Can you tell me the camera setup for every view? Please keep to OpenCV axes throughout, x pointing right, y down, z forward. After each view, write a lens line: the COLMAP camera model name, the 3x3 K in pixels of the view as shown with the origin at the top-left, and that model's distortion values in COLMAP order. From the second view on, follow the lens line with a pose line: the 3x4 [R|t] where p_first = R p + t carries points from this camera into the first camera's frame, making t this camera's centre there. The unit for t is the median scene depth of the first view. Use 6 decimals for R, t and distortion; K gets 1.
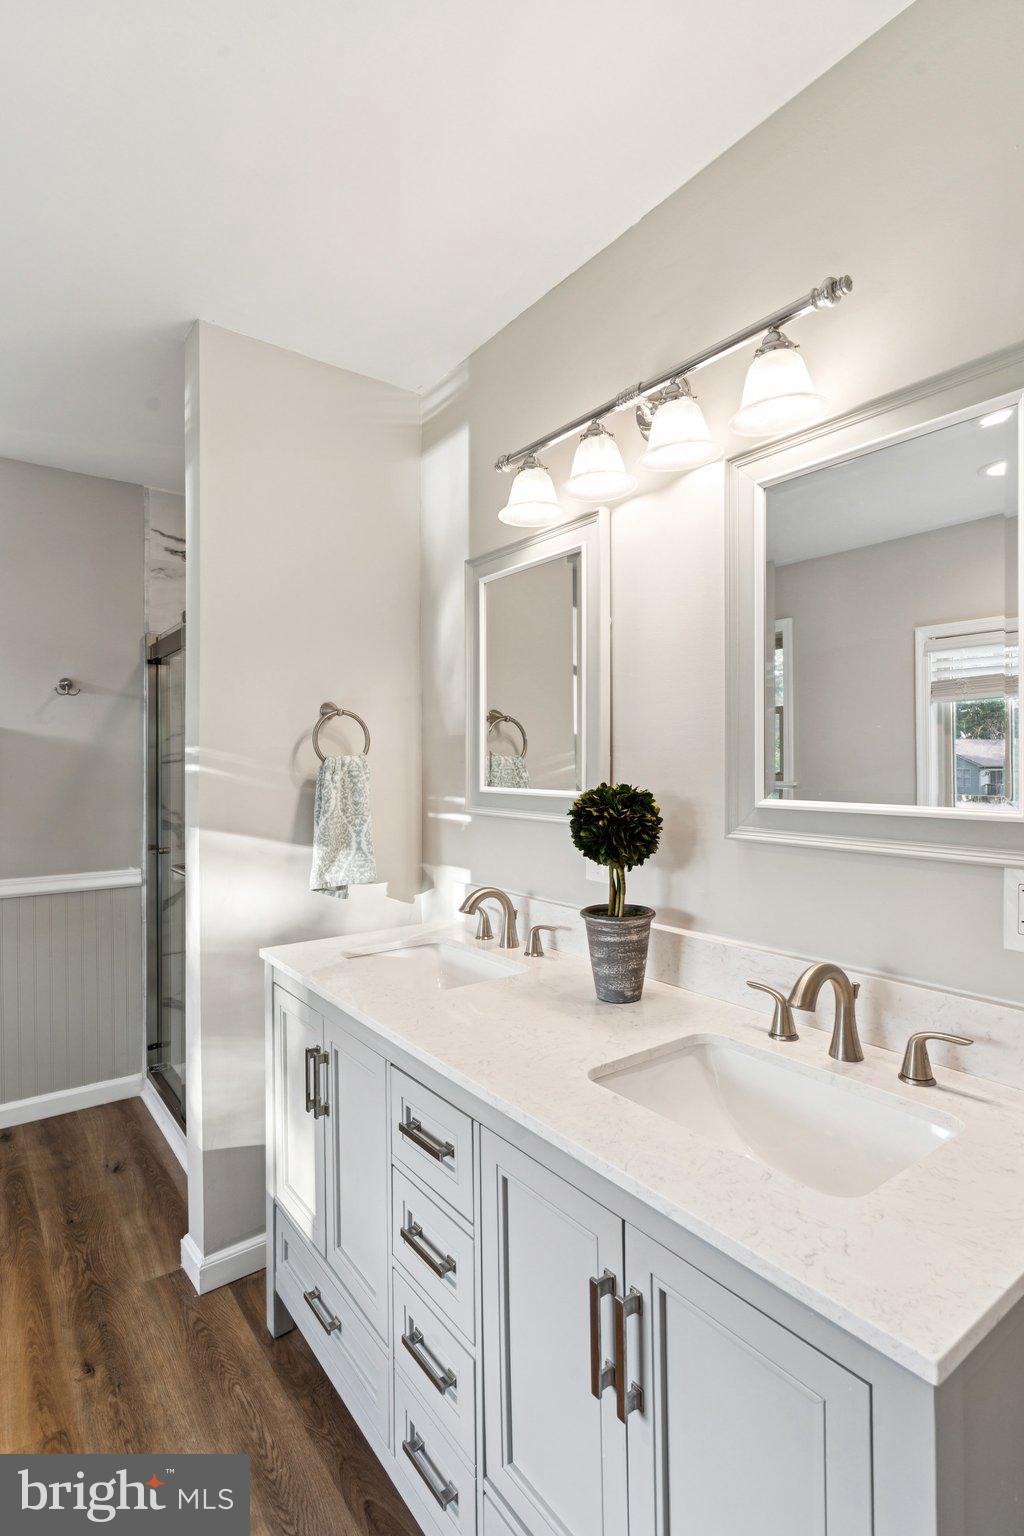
lens RADIAL K [[739.7, 0, 512.6], [0, 739.7, 764.3], [0, 0, 1]] dist [0.001666, -0.000608]
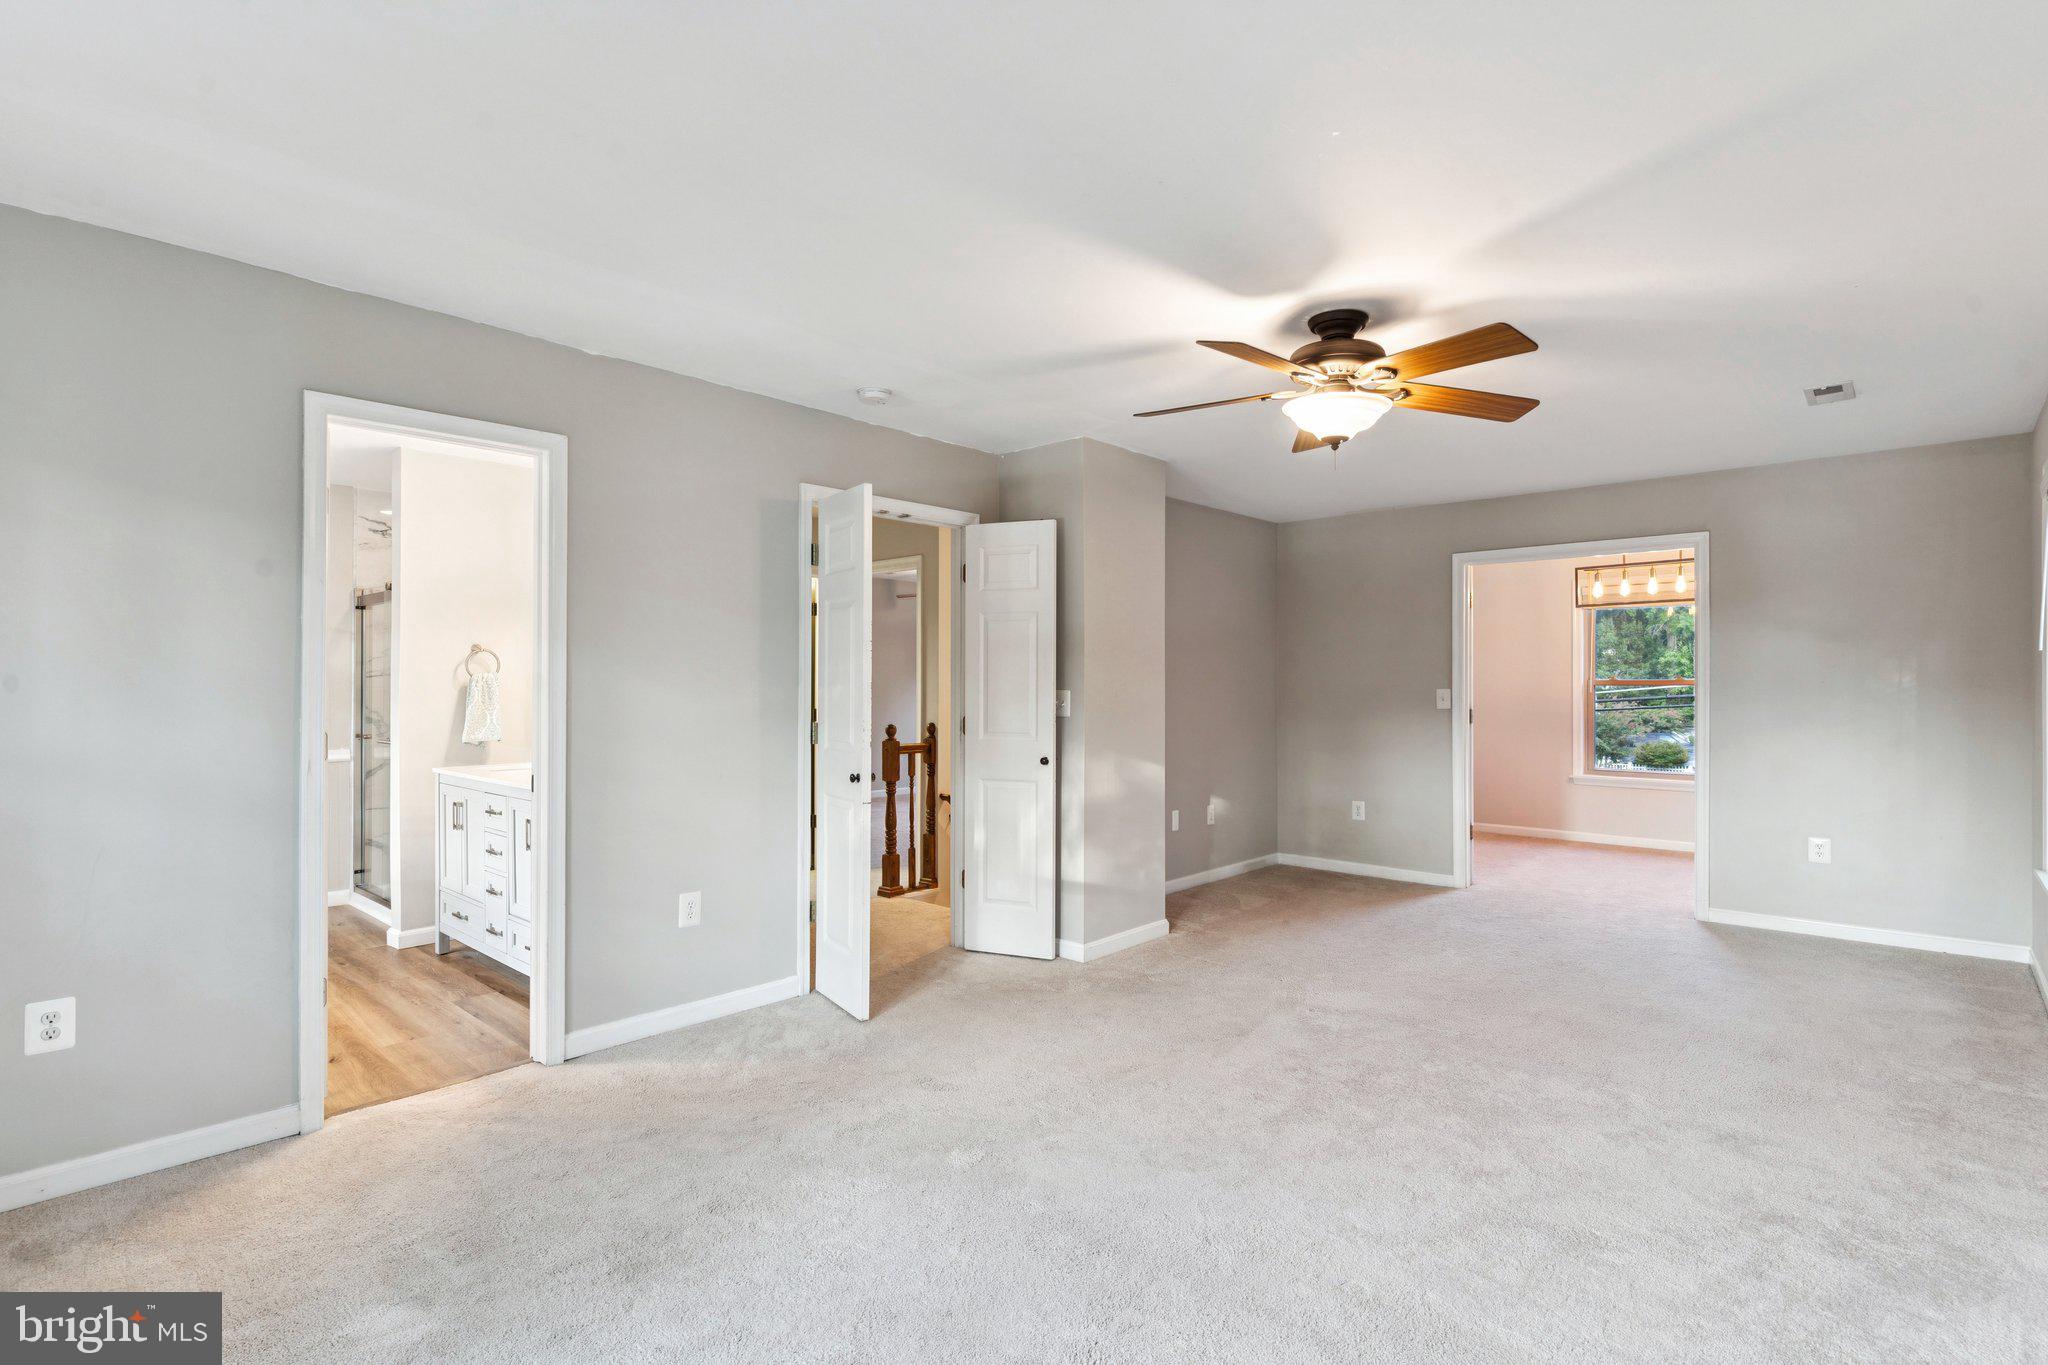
lens RADIAL K [[986.3, 0, 1020.8], [0, 986.3, 684.3], [0, 0, 1]] dist [0.001666, -0.000608]
pose [[0.983128, 0.004746, 0.182855, 0.450299], [-0.003986, 0.999982, -0.004520, 0.015287], [-0.182873, 0.003715, 0.983130, -1.176480]]
